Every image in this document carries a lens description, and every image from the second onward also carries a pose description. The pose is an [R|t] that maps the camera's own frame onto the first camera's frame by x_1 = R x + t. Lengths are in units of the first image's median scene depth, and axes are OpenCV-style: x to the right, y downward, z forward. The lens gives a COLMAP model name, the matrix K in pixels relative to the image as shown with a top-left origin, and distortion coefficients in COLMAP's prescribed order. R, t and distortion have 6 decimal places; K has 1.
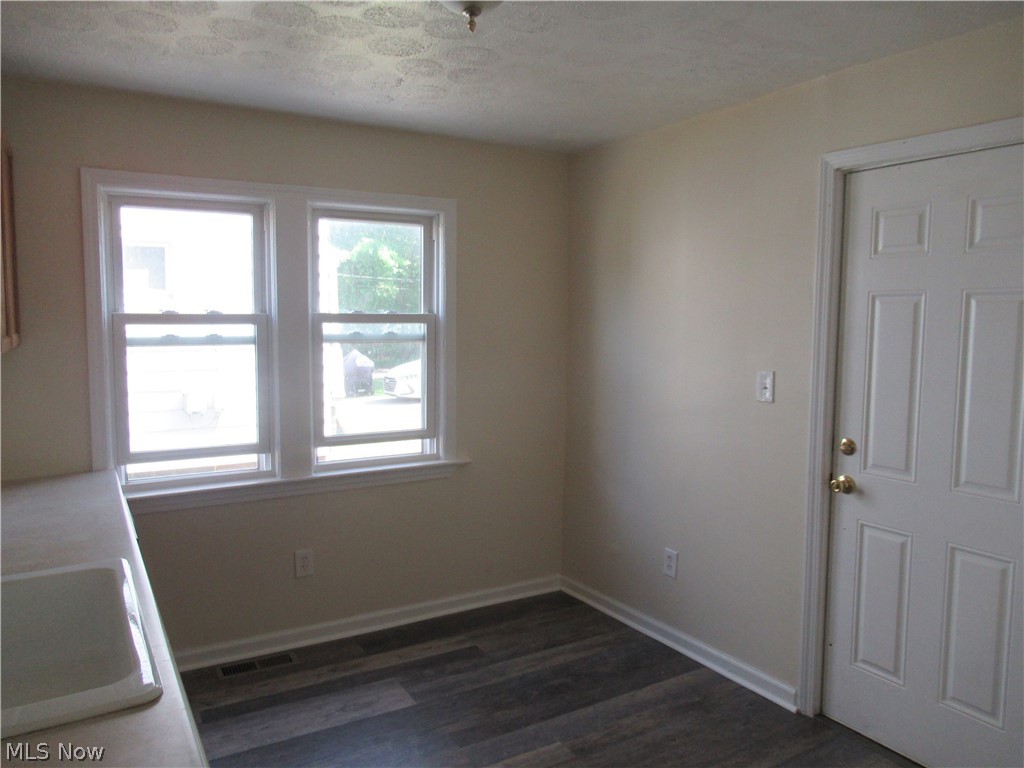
lens RADIAL K [[768.8, 0, 510.4], [0, 768.8, 386.8], [0, 0, 1]] dist [-0.002655, -0.005182]
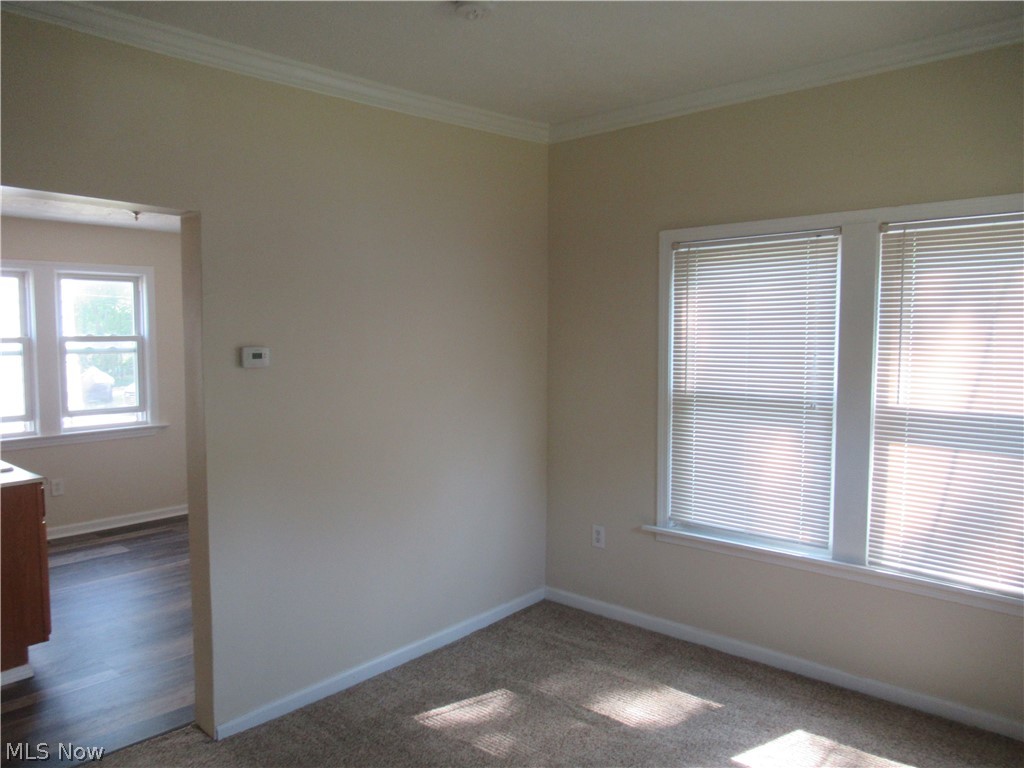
lens RADIAL K [[768.8, 0, 512.7], [0, 768.8, 379.3], [0, 0, 1]] dist [-0.002655, -0.005182]
pose [[0.955296, -0.029965, 0.294130, 0.194629], [0.037920, 0.999052, -0.021378, 0.071939], [-0.293210, 0.031575, 0.955526, -0.899671]]
